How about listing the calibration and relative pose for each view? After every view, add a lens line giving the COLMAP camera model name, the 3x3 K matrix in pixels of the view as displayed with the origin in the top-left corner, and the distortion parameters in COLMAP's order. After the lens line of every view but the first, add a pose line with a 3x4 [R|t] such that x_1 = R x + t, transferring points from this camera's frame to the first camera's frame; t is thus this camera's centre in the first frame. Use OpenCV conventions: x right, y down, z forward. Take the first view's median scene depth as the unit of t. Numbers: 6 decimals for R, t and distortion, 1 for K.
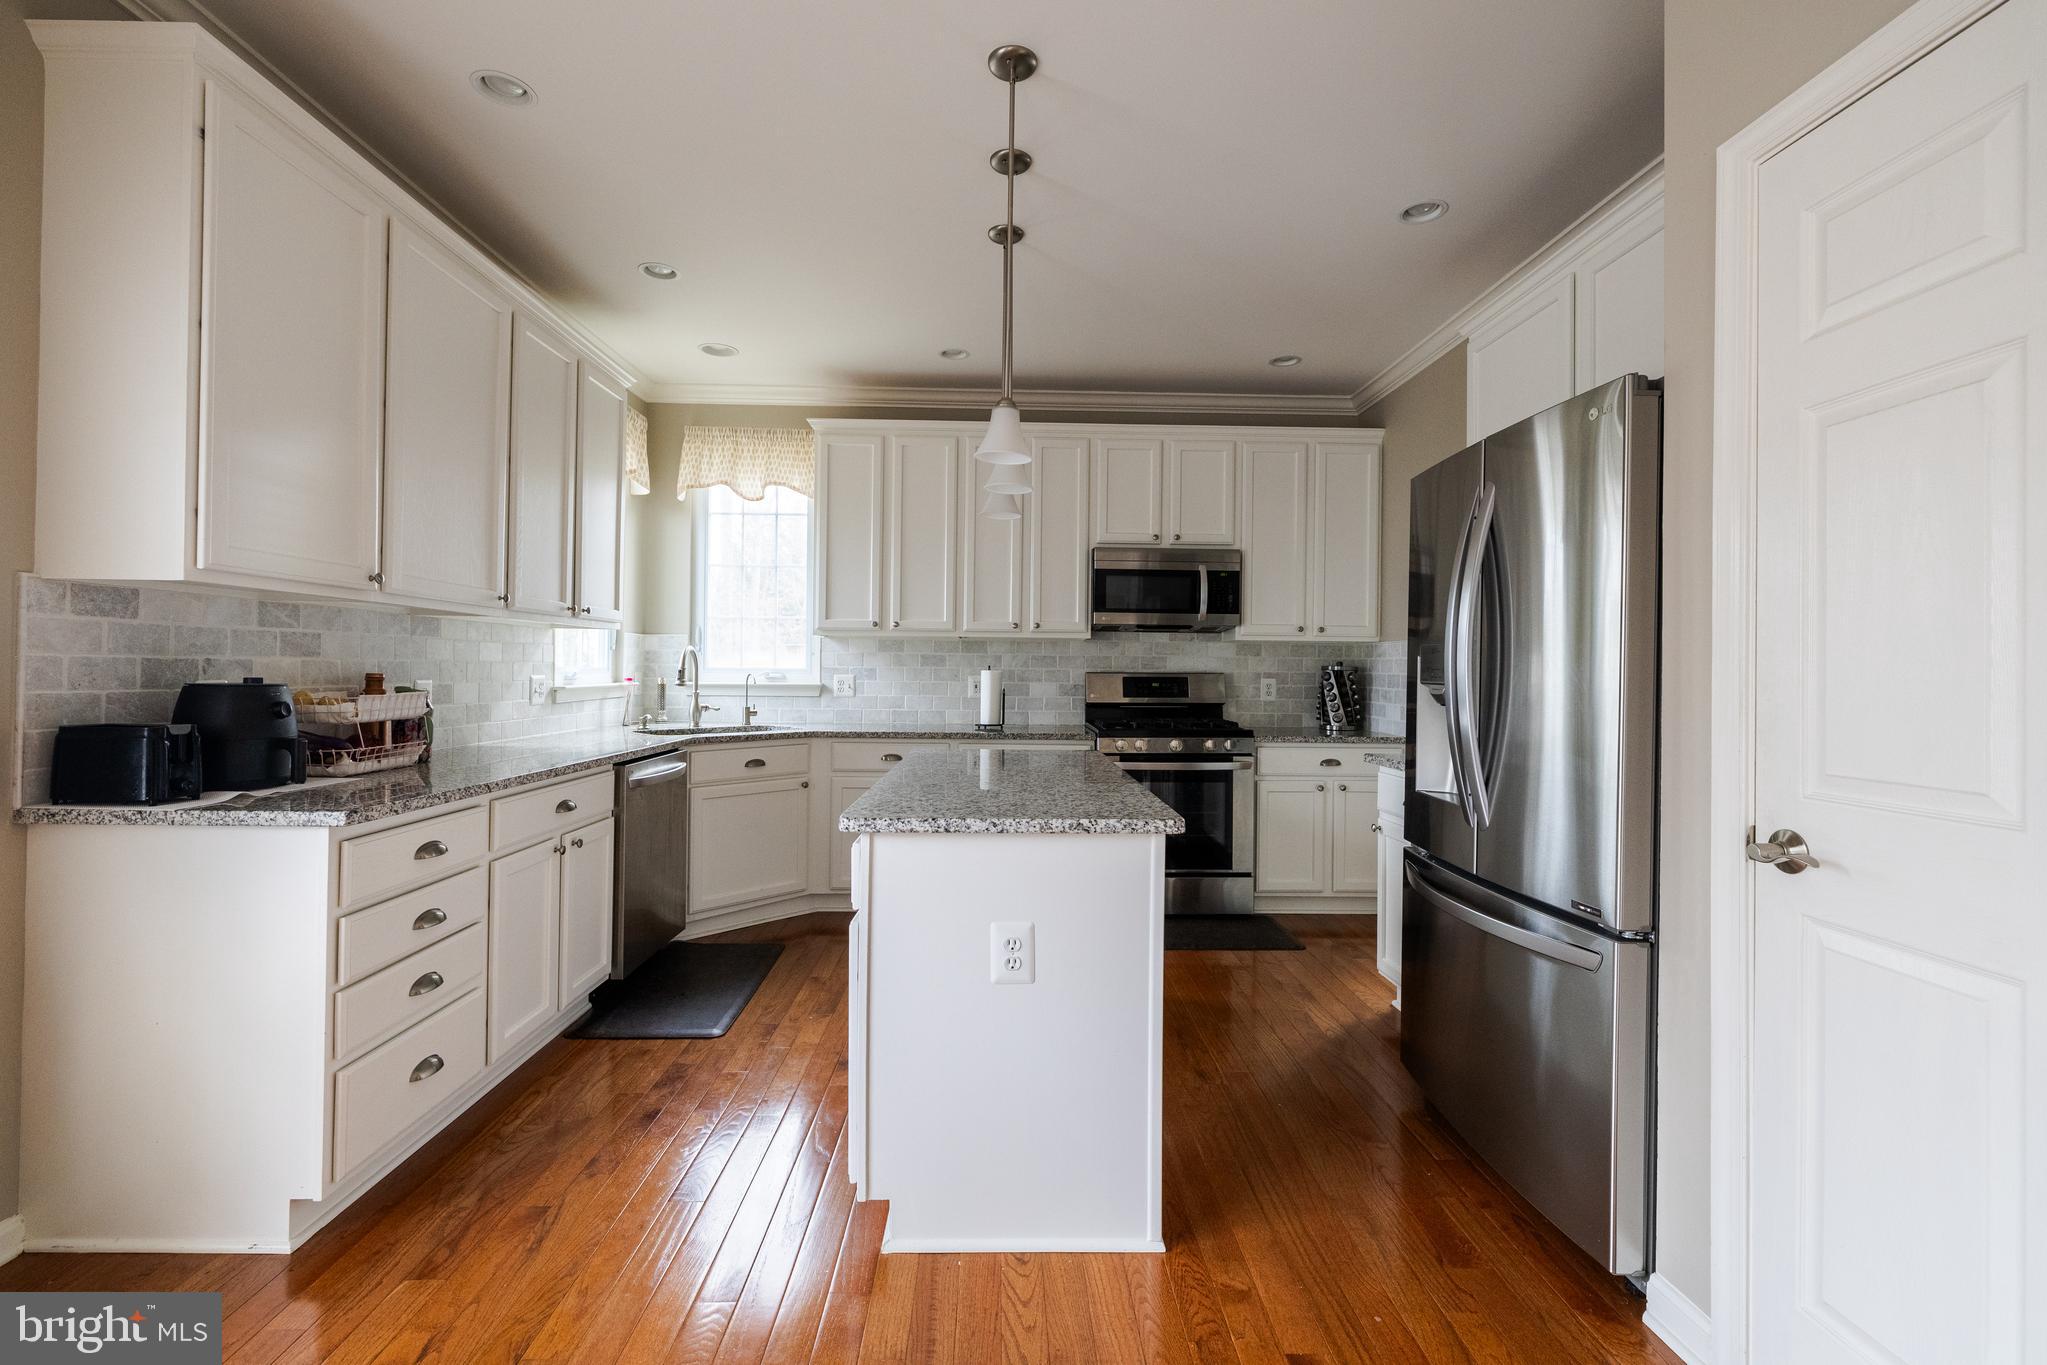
lens RADIAL K [[856.1, 0, 1020.7], [0, 856.1, 666.1], [0, 0, 1]] dist [-0.001267, -0.000075]
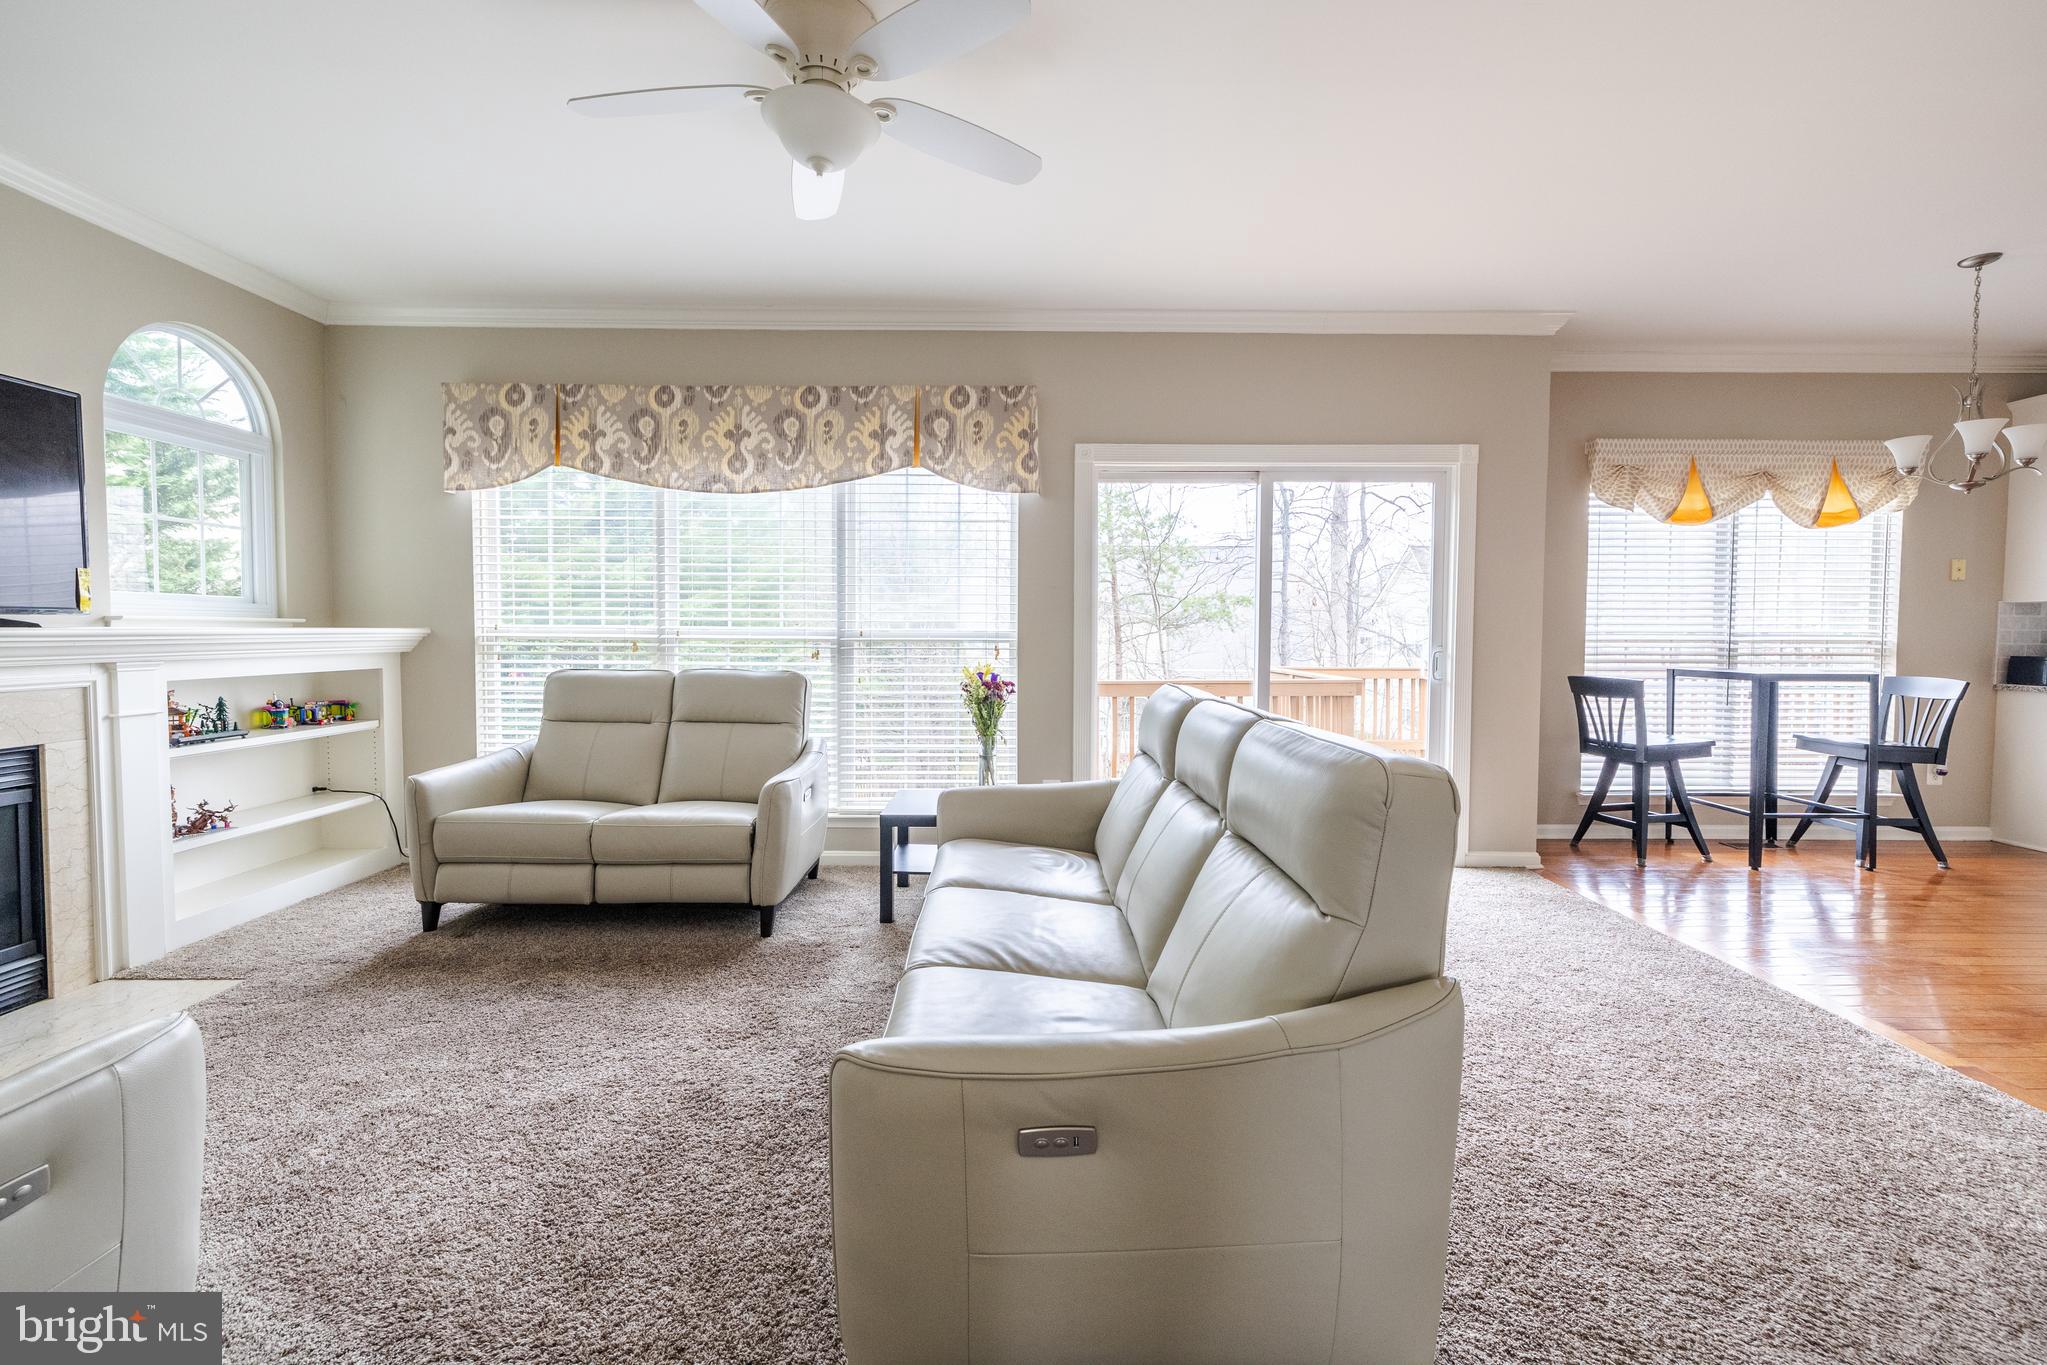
lens RADIAL K [[856.1, 0, 1020.7], [0, 856.1, 666.1], [0, 0, 1]] dist [-0.001267, -0.000075]
pose [[-0.023510, 0.028818, -0.999308, 0.713538], [0.001096, 0.999585, 0.028800, 0.008276], [0.999723, -0.000418, -0.023532, -0.888353]]
